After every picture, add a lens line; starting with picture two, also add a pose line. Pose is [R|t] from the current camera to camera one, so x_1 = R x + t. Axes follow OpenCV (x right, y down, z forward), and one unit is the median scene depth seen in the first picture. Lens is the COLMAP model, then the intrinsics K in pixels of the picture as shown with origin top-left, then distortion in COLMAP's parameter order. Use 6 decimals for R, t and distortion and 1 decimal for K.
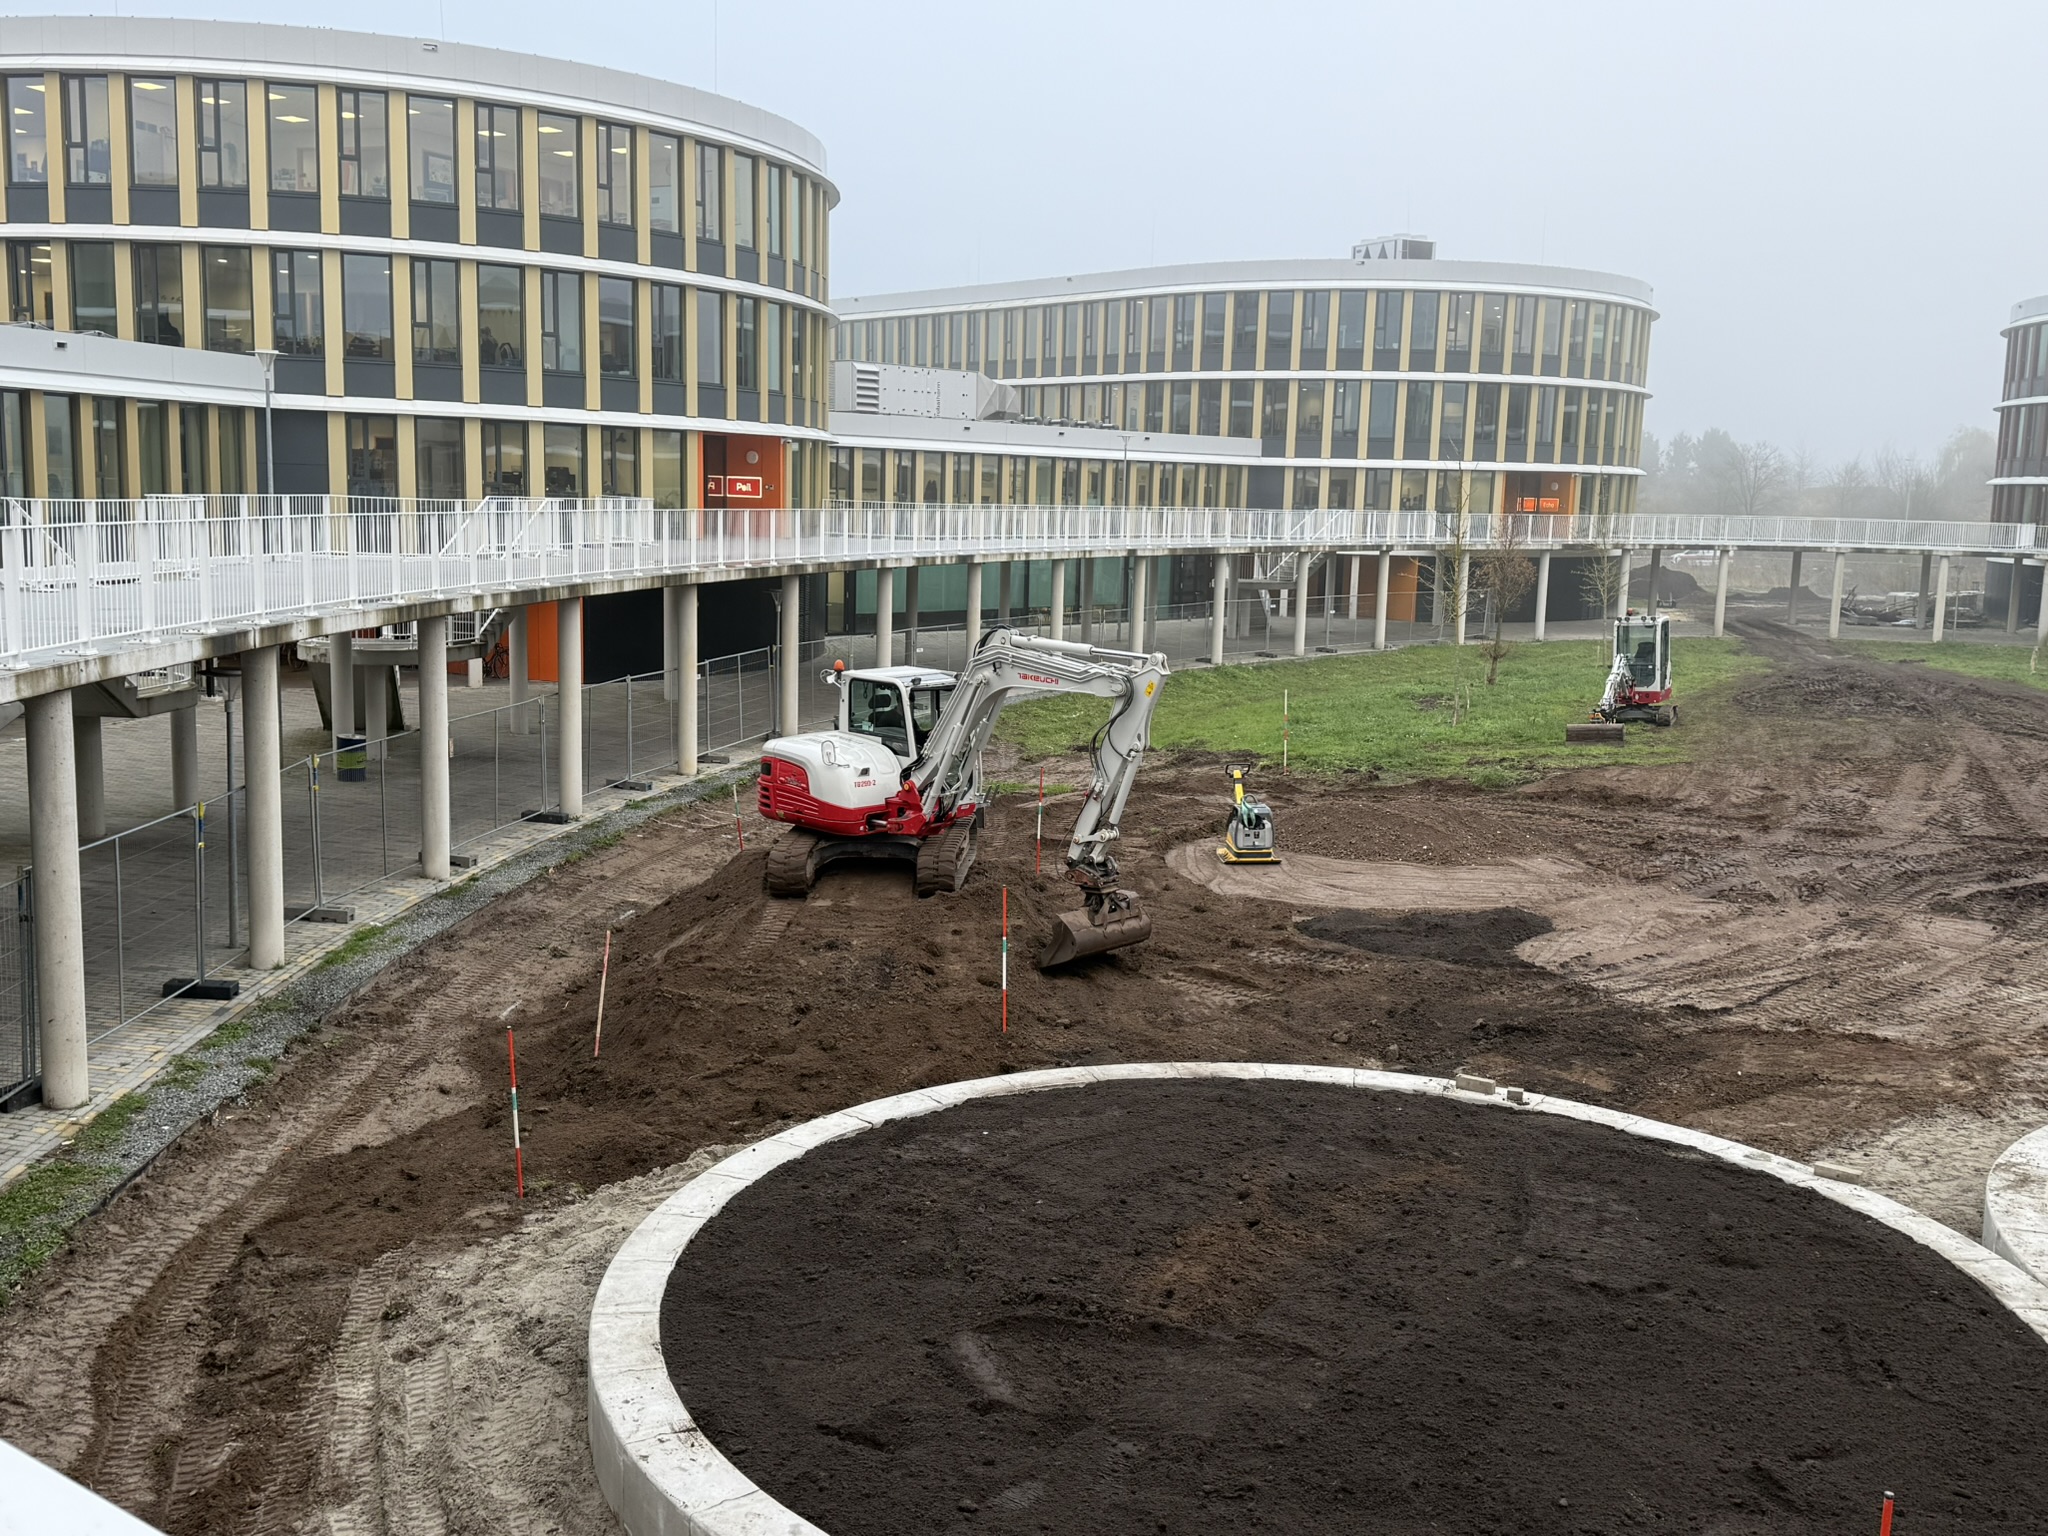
lens RADIAL K [[1974.0, 0, 1037.2], [0, 1974.0, 763.6], [0, 0, 1]] dist [0.045329, 0.000000]
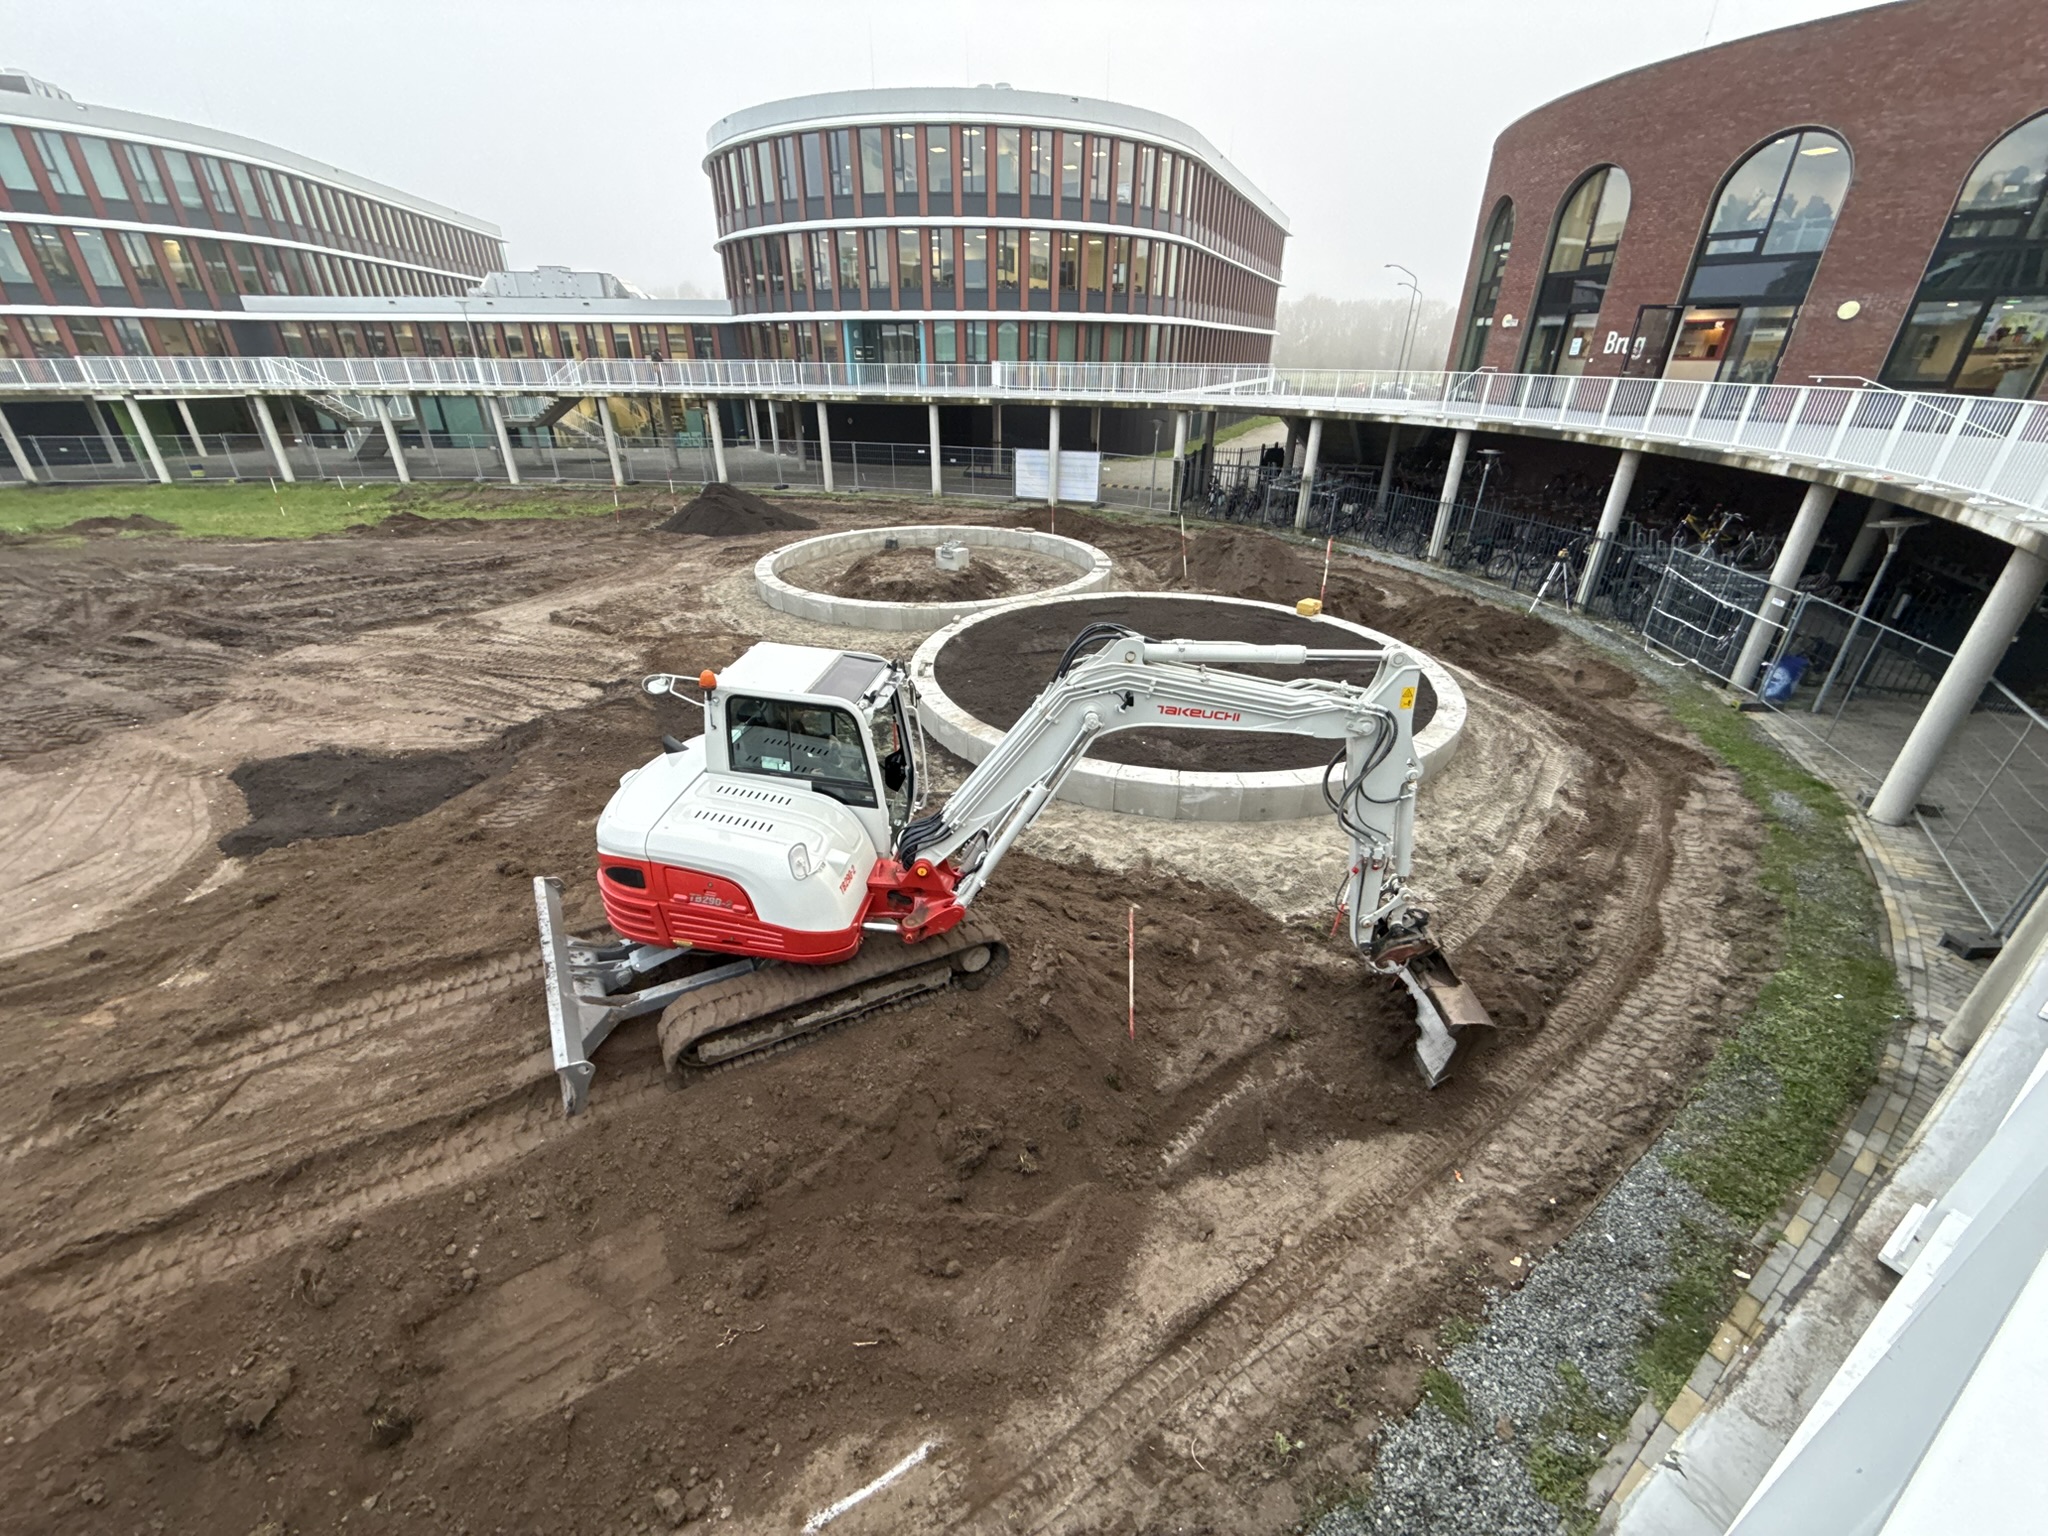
lens RADIAL K [[823.4, 0, 993.6], [0, 823.4, 785.4], [0, 0, 1]] dist [0.001918, -0.000704]
pose [[-0.529234, -0.424444, 0.734683, -0.498101], [0.099126, 0.829026, 0.550354, -0.201942], [-0.842666, 0.364092, -0.396676, 1.350697]]
